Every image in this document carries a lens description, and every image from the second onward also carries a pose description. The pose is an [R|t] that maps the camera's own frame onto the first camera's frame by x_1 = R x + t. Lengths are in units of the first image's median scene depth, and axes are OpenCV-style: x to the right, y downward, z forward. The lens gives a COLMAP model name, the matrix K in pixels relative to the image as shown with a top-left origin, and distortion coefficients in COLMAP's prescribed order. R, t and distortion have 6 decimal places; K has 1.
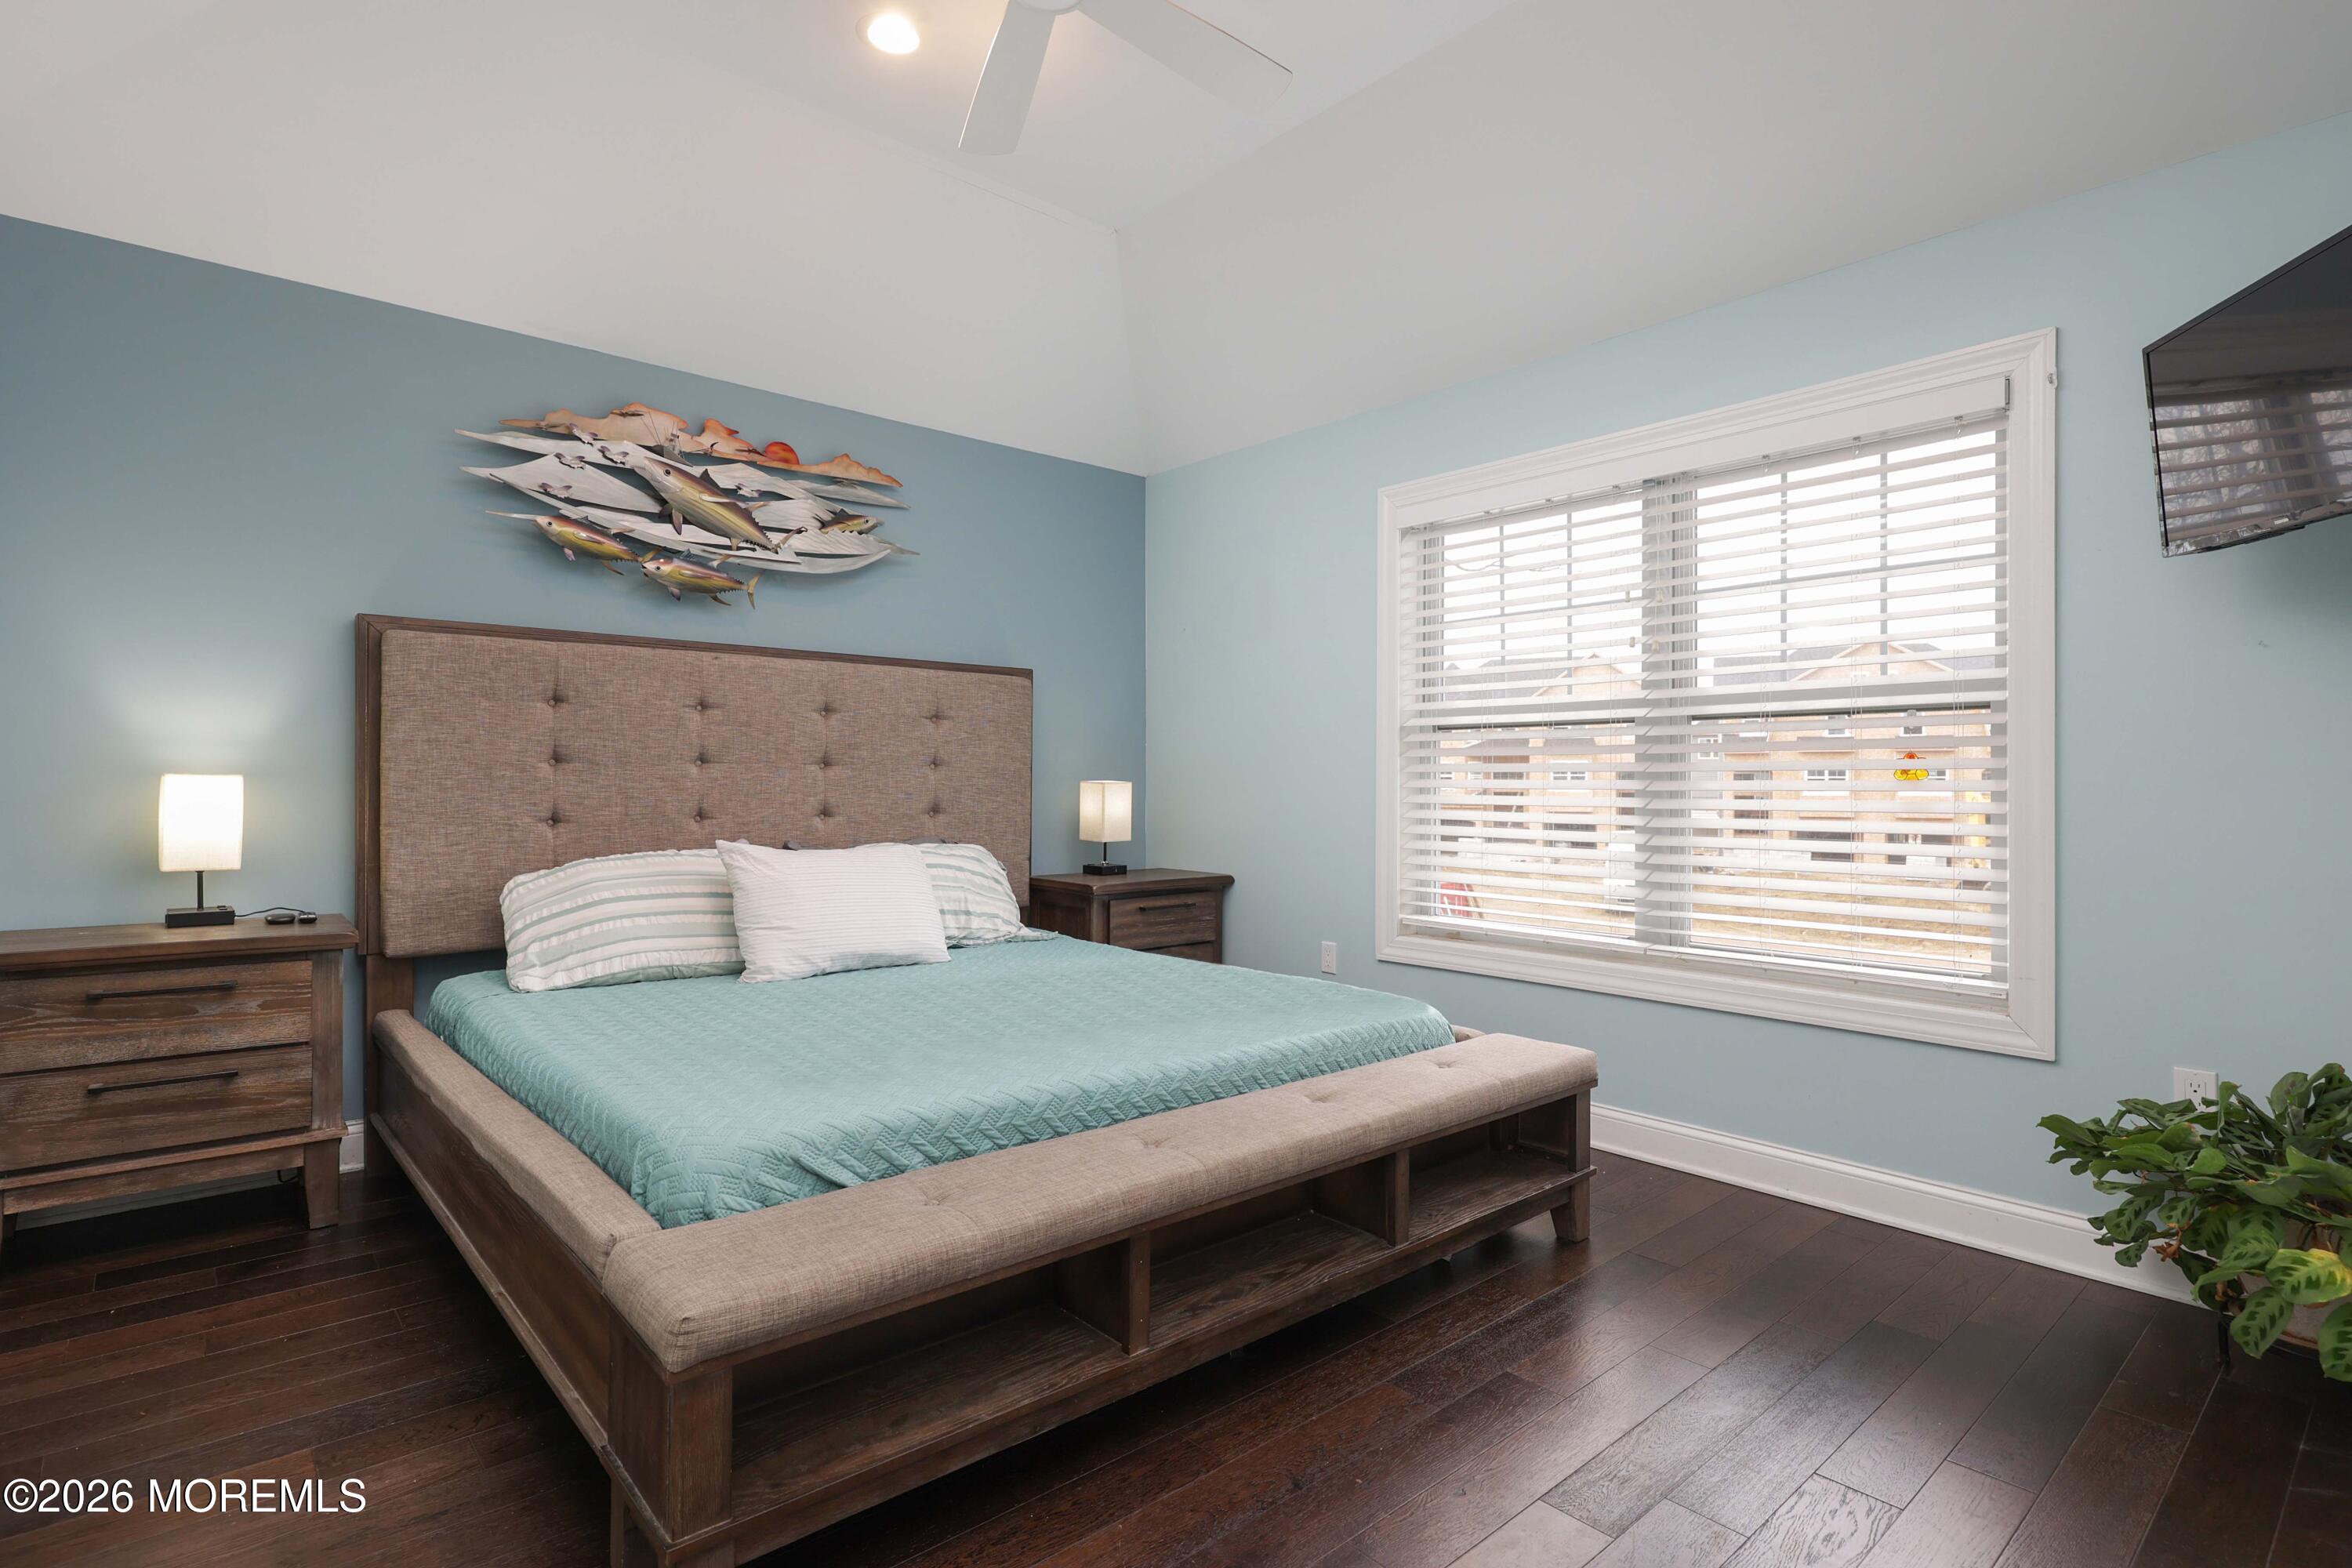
lens RADIAL K [[1148.7, 0, 1176.0], [0, 1148.7, 784.0], [0, 0, 1]] dist [0.000083, 0.000009]
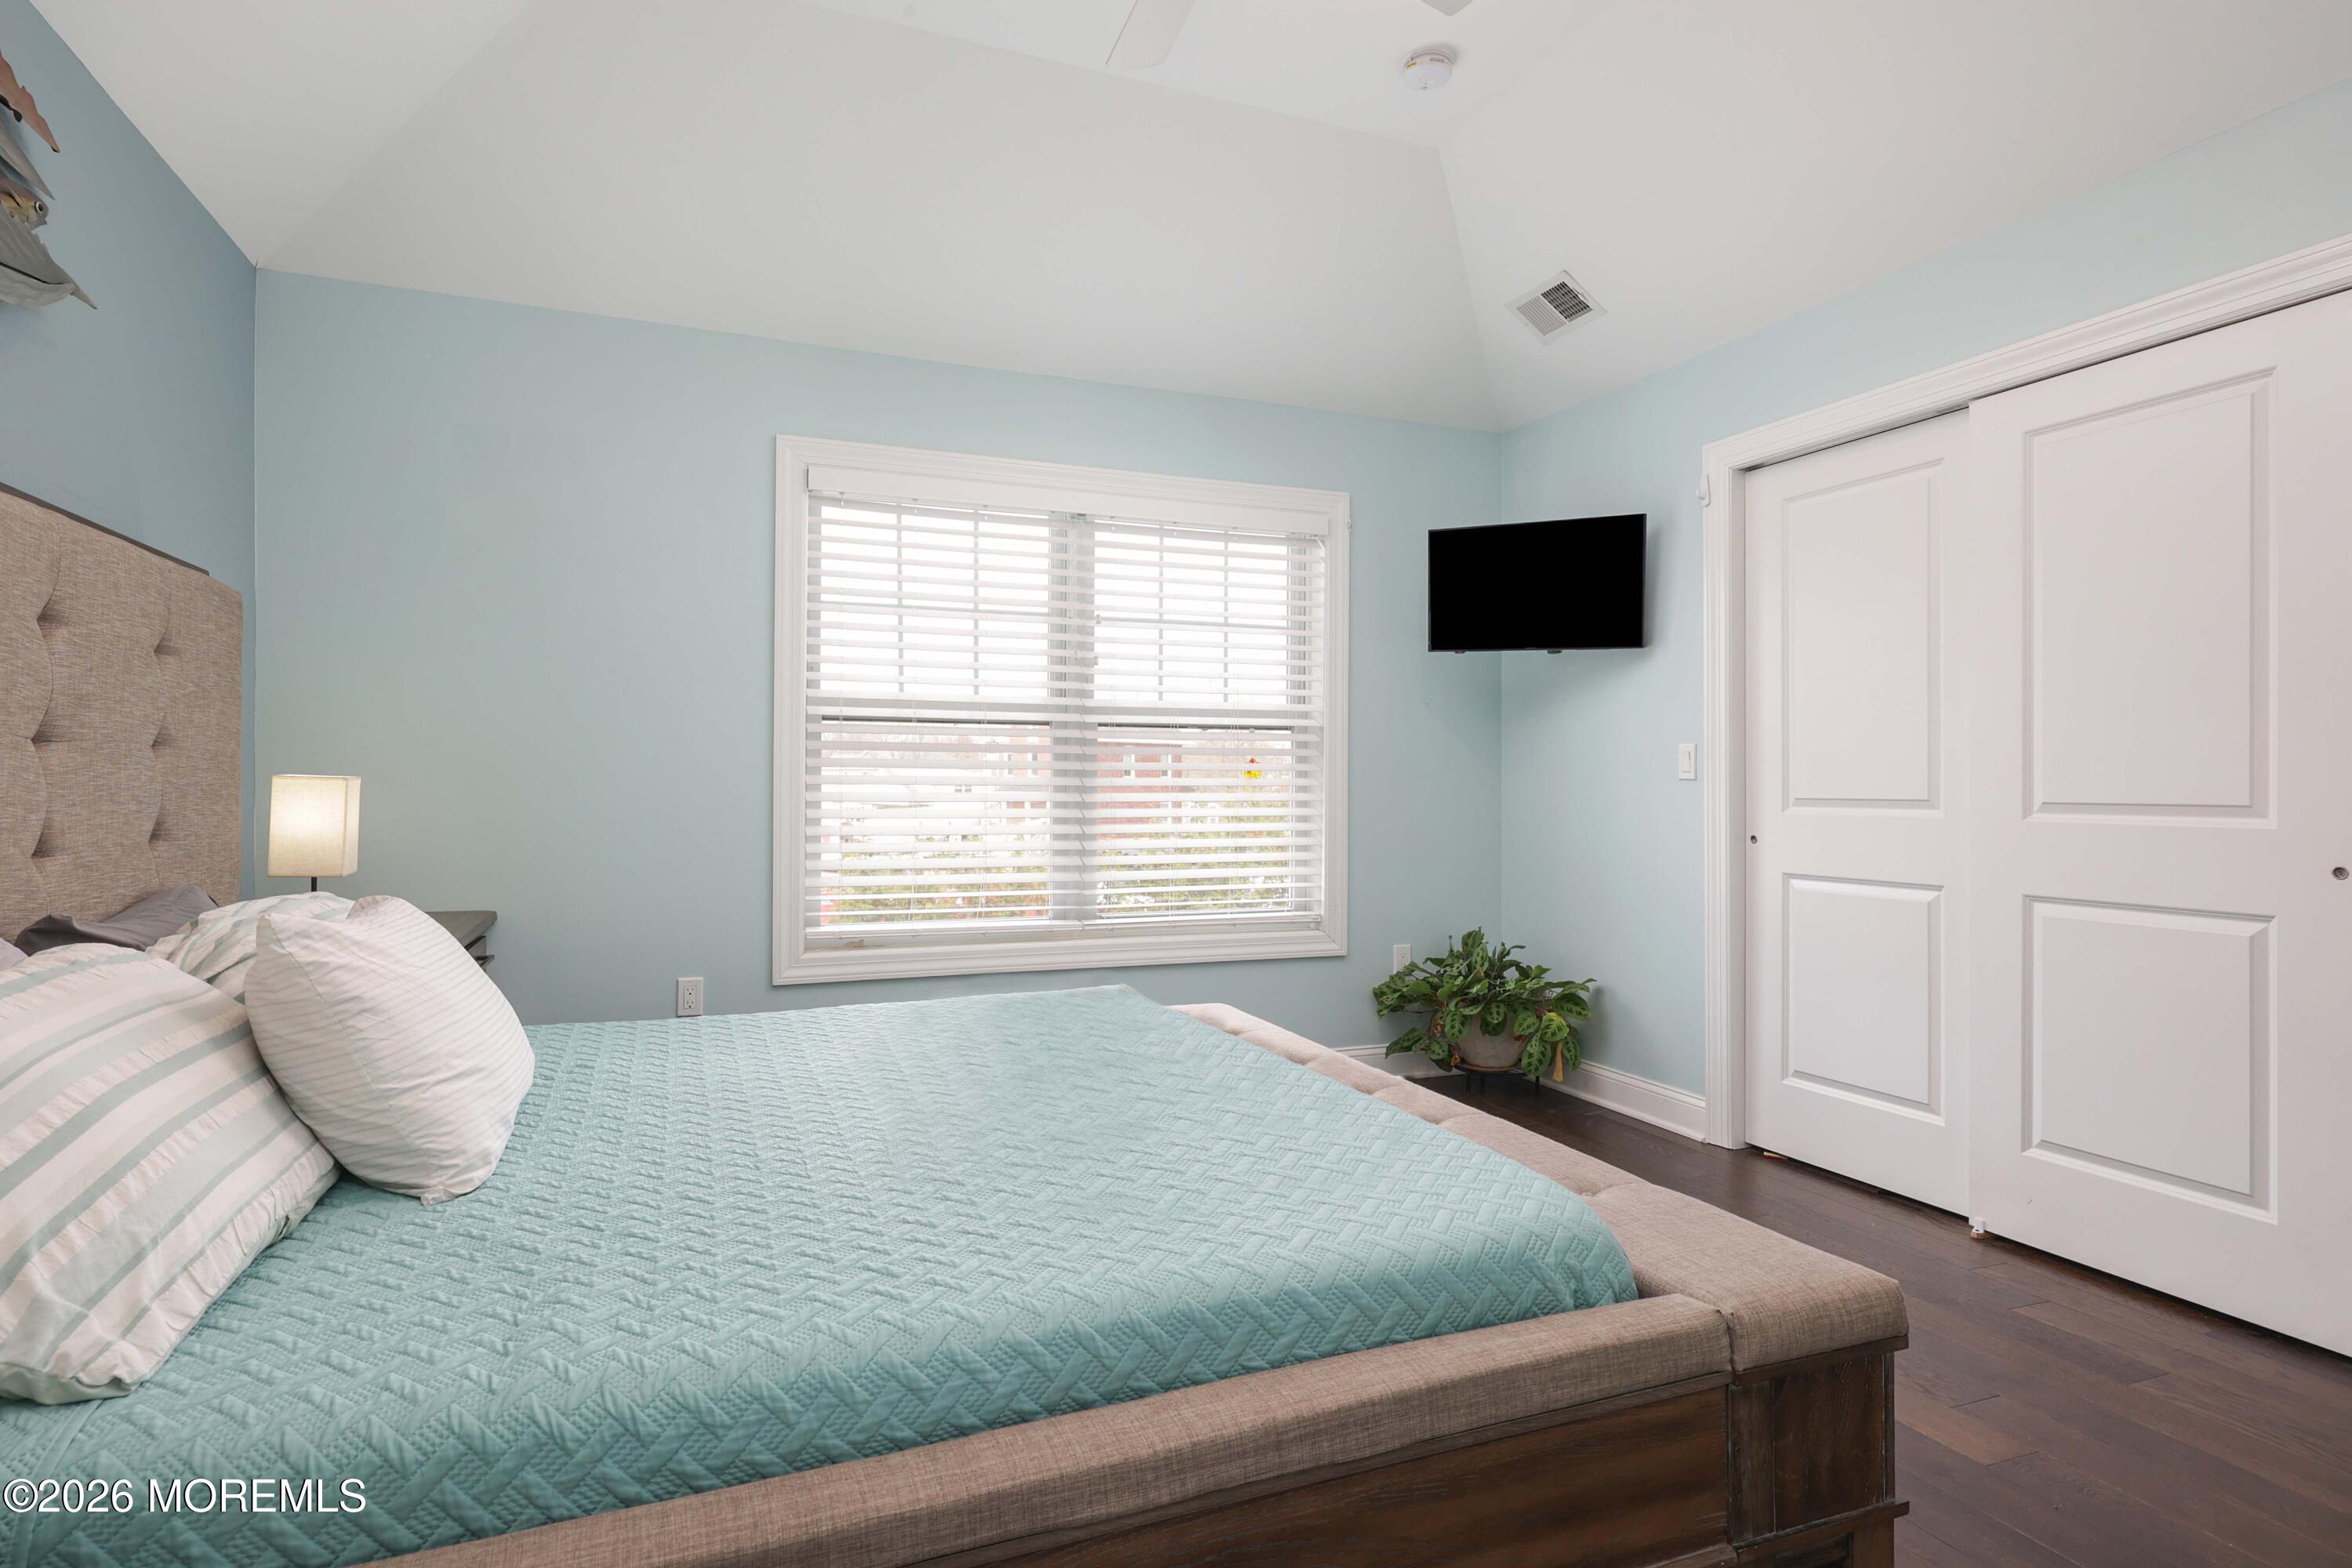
lens RADIAL K [[1200.9, 0, 1176.0], [0, 1200.9, 784.0], [0, 0, 1]] dist [0.001416, 0.000040]
pose [[0.341826, -0.004791, 0.939751, -0.635035], [-0.001558, 0.999983, 0.005665, -0.003266], [-0.939762, -0.003401, 0.341813, 0.463364]]
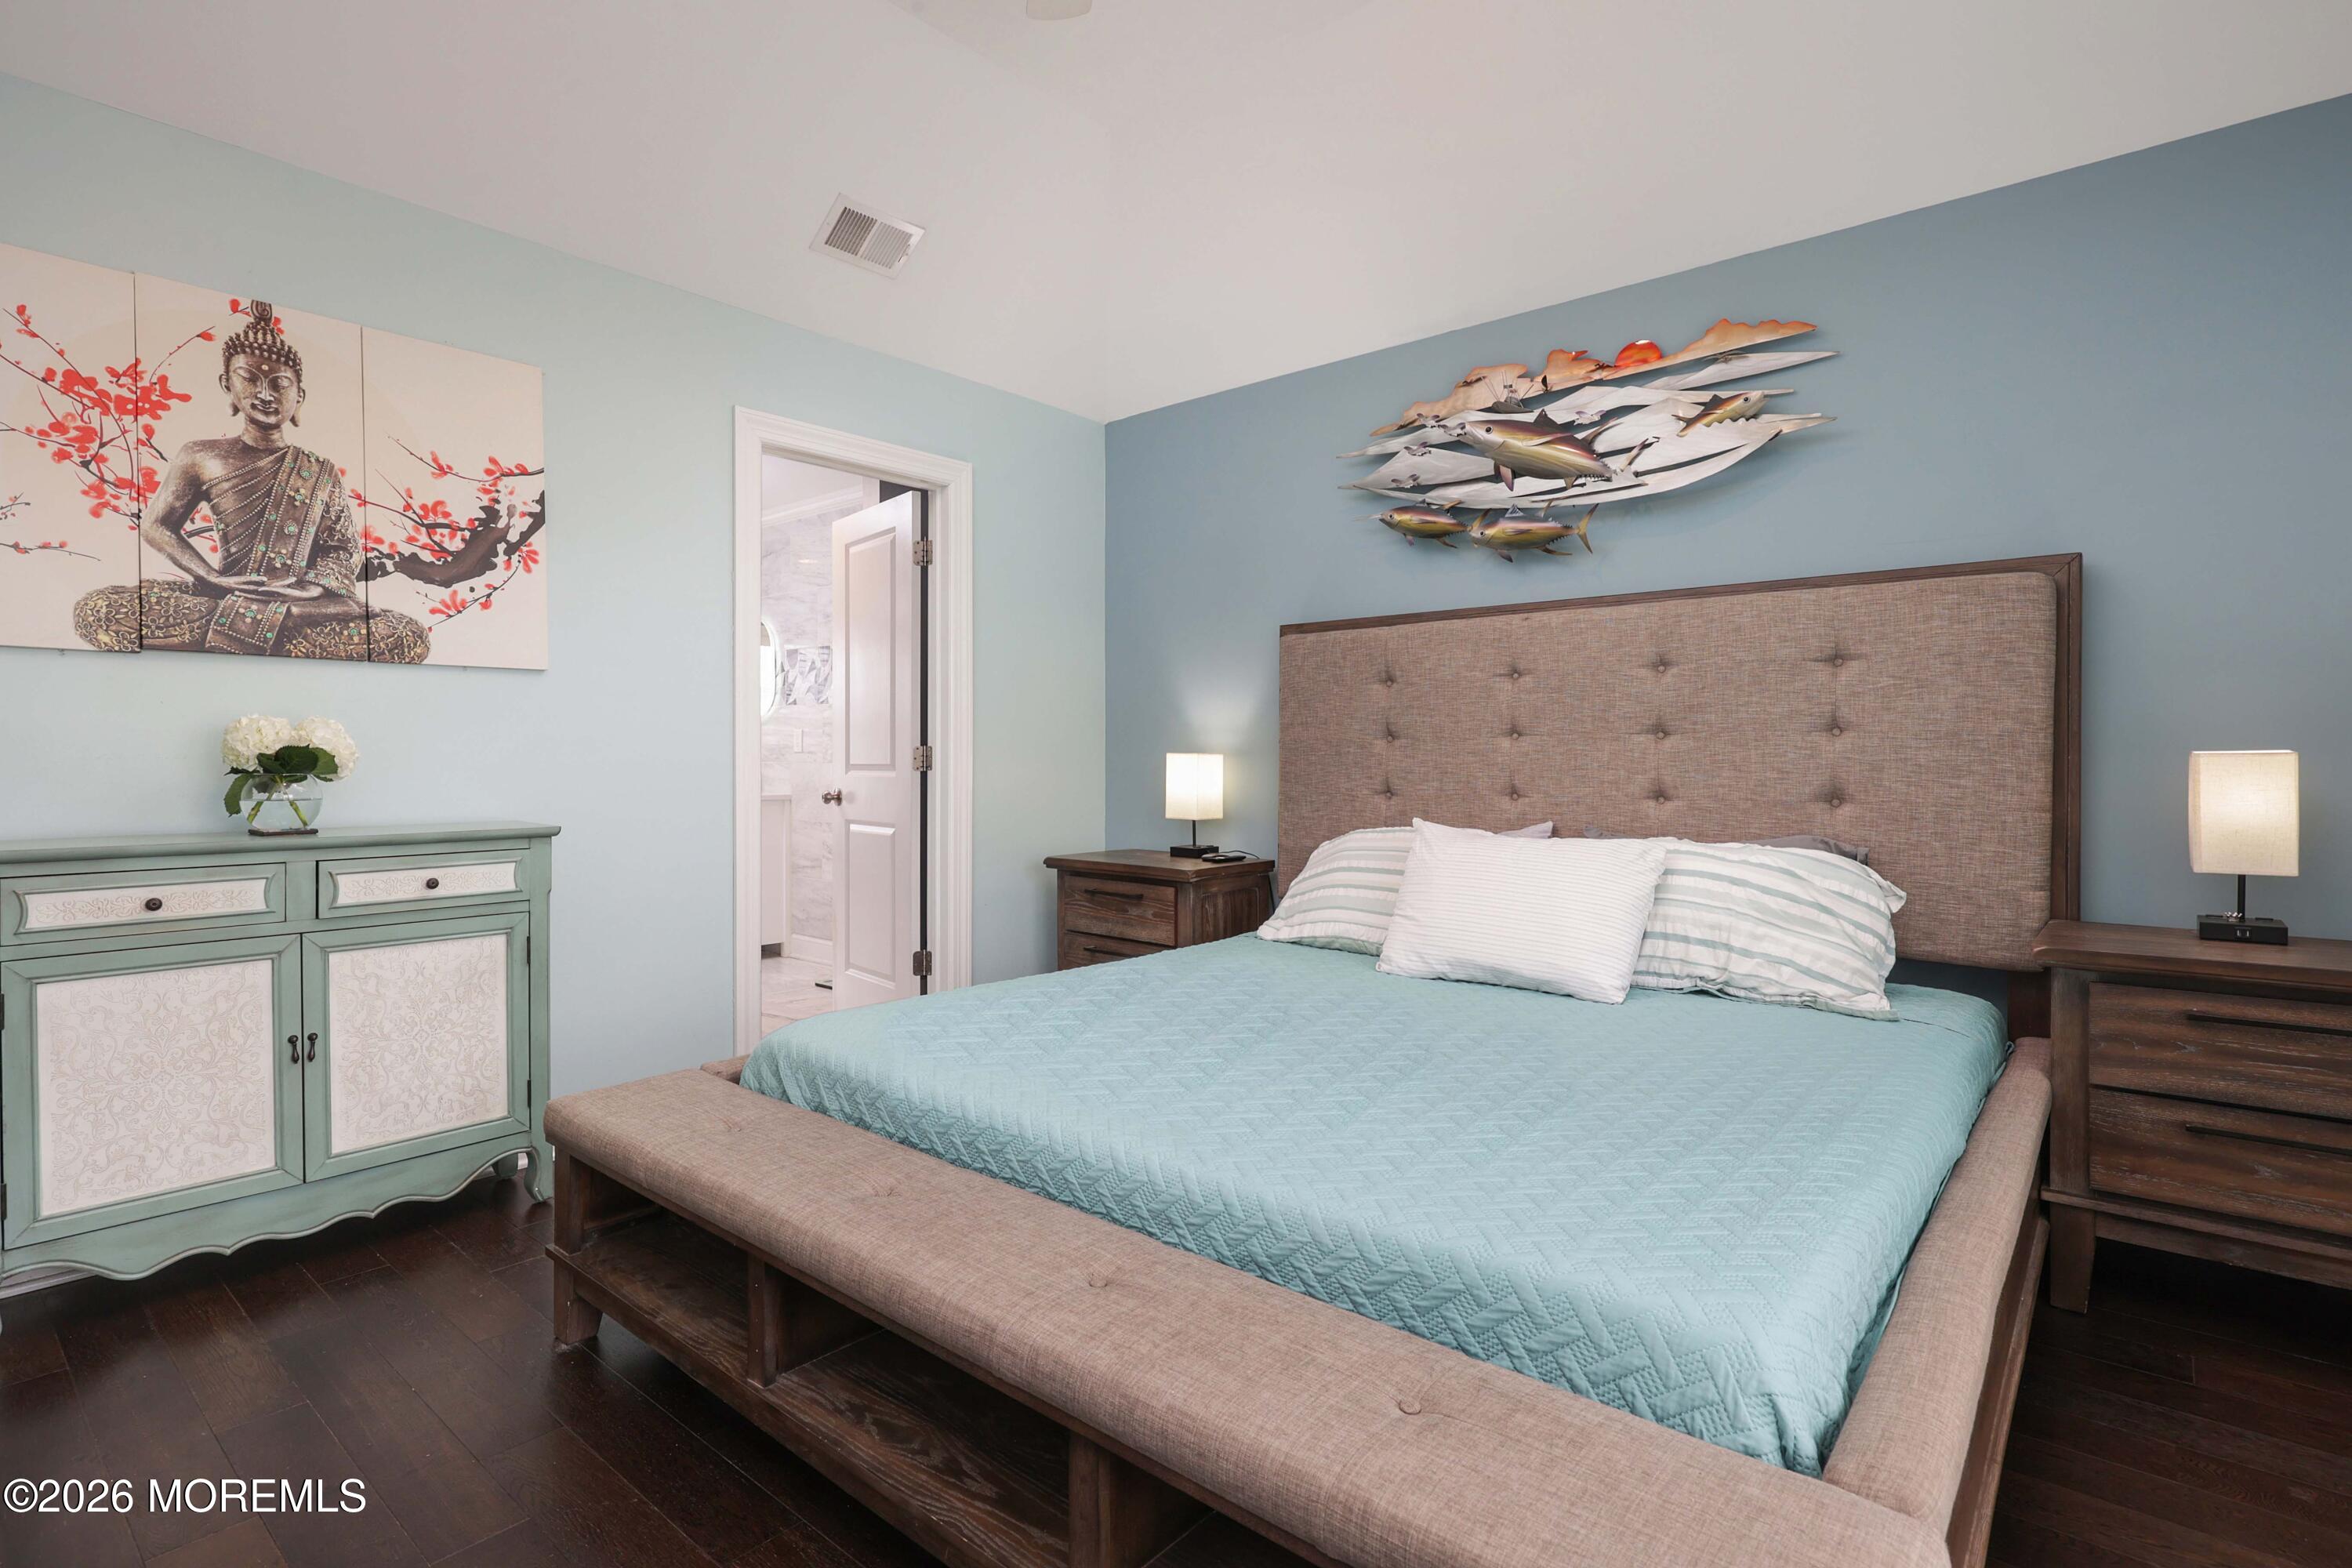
lens RADIAL K [[1149.2, 0, 1169.1], [0, 1149.2, 765.7], [0, 0, 1]] dist [0.000285, 0.000310]
pose [[0.145093, 0.002557, -0.989415, 0.453964], [0.000733, 0.999996, 0.002692, 0.002914], [0.989418, -0.001116, 0.145091, 0.594529]]
